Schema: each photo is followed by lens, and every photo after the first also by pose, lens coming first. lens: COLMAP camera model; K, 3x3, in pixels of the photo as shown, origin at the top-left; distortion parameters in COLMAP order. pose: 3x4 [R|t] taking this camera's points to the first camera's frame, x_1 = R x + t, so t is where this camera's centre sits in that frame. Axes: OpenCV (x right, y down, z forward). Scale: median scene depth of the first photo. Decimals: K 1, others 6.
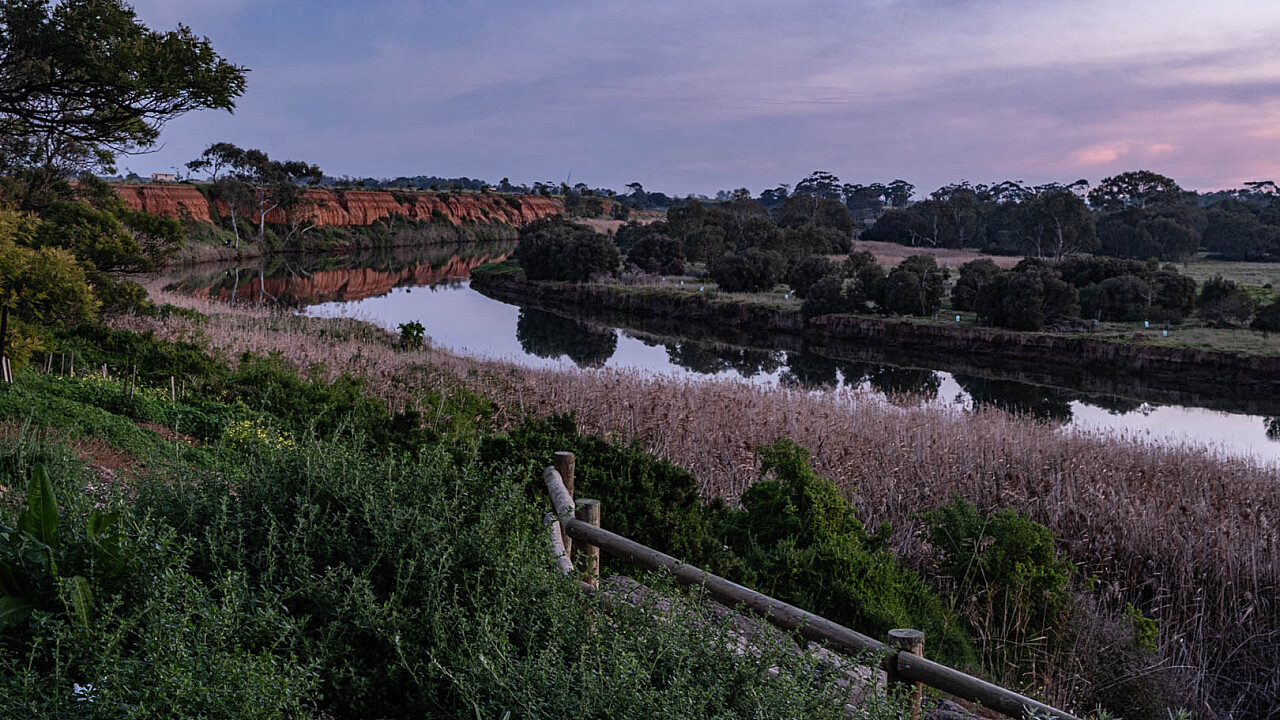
lens RADIAL K [[1771.2, 0, 740.6], [0, 1771.2, 360.2], [0, 0, 1]] dist [-0.013908, 0.000000]
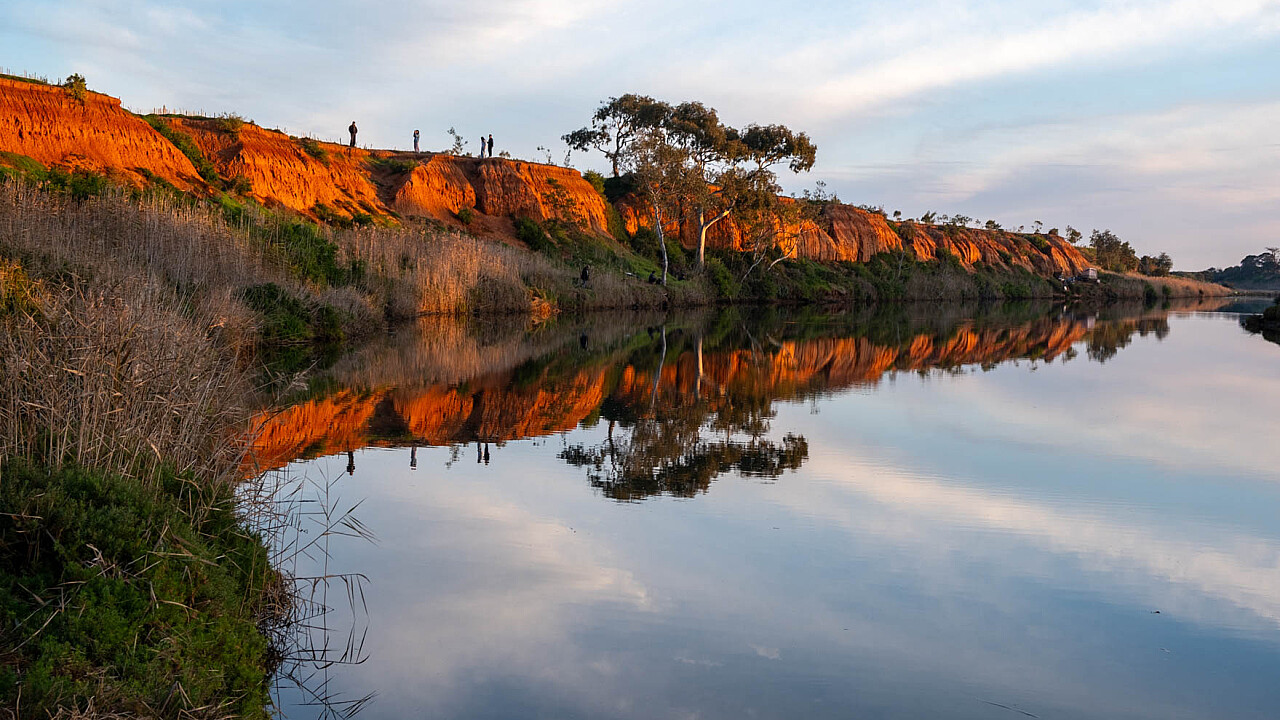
lens RADIAL K [[1771.2, 0, 638.3], [0, 1771.2, 371.2], [0, 0, 1]] dist [-0.013908, 0.000000]
pose [[0.967086, 0.001515, -0.254447, -0.155027], [-0.012933, 0.998982, -0.043207, -0.017601], [0.254122, 0.045076, 0.966121, 0.490084]]
